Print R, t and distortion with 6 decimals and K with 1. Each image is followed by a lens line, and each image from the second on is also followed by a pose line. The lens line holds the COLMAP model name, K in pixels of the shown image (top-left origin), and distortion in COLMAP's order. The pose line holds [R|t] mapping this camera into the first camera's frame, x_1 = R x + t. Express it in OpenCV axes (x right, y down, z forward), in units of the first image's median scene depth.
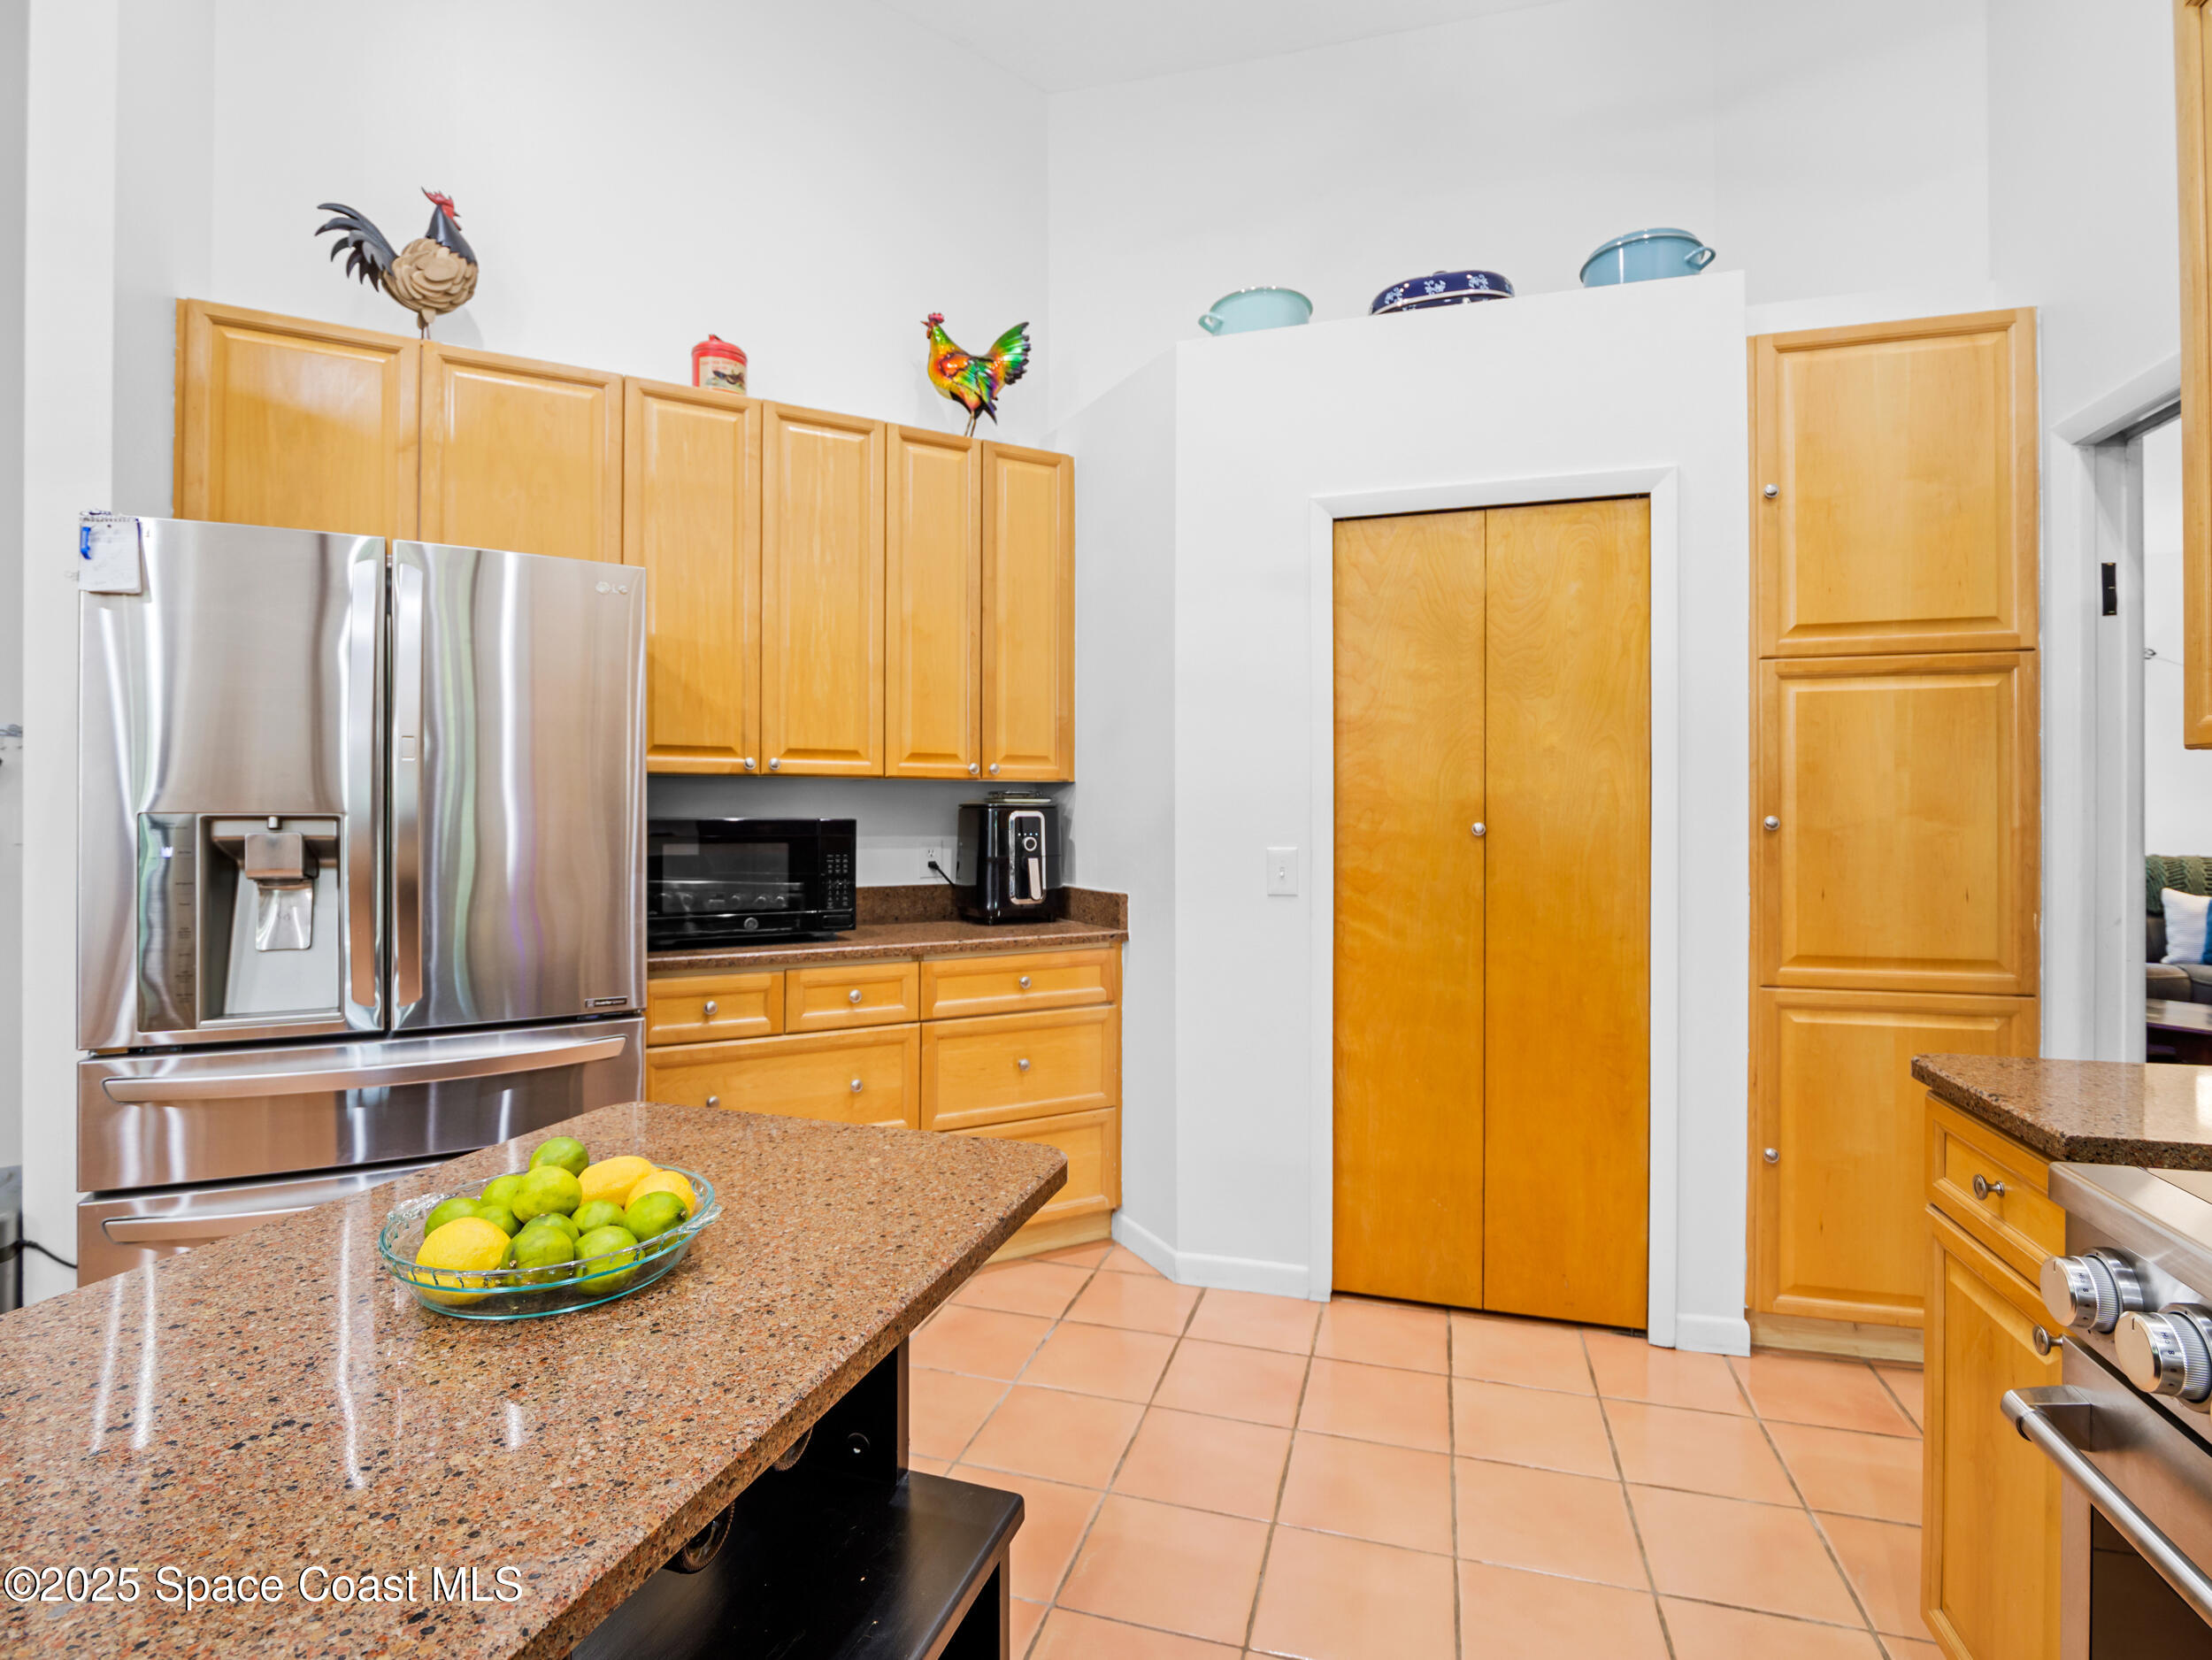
lens RADIAL K [[1053.5, 0, 1109.1], [0, 1053.5, 797.2], [0, 0, 1]] dist [-0.013918, -0.000448]
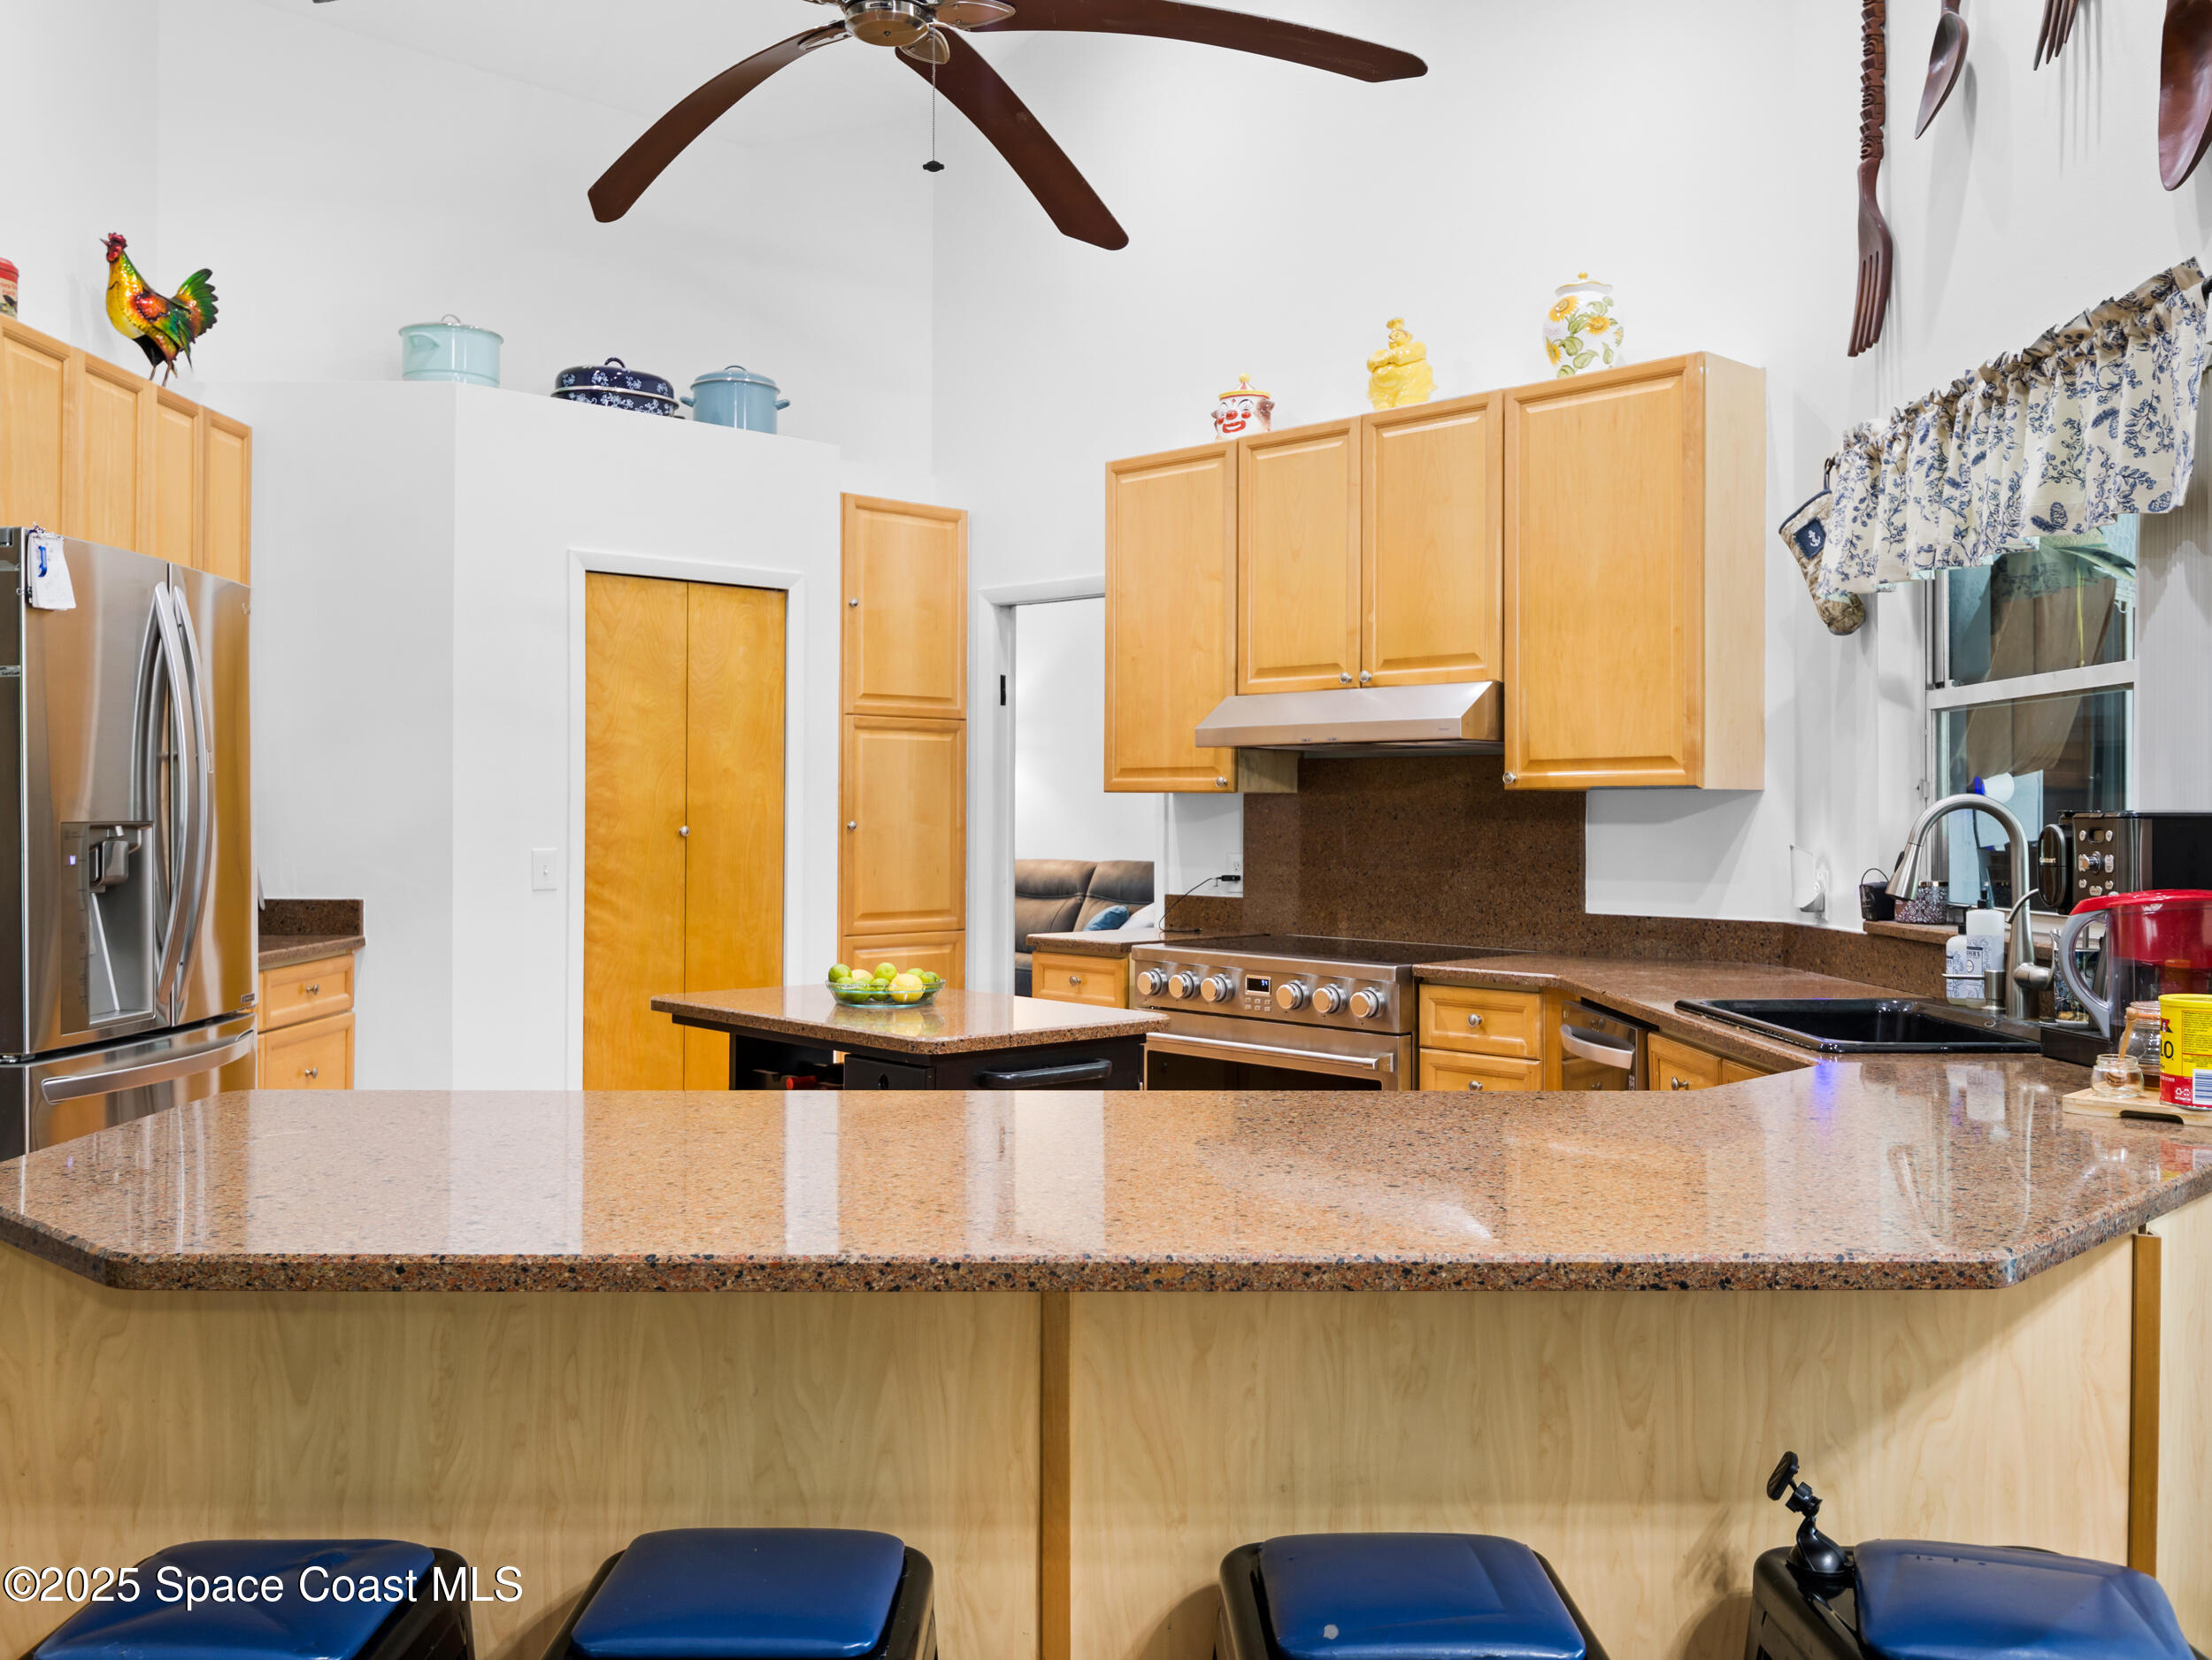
lens RADIAL K [[1105.1, 0, 1077.5], [0, 1105.1, 806.1], [0, 0, 1]] dist [-0.007295, 0.000310]
pose [[0.574644, 0.009098, 0.818353, -0.464381], [-0.010429, 0.999938, -0.003793, -0.000680], [-0.818337, -0.006355, 0.574703, -0.160561]]
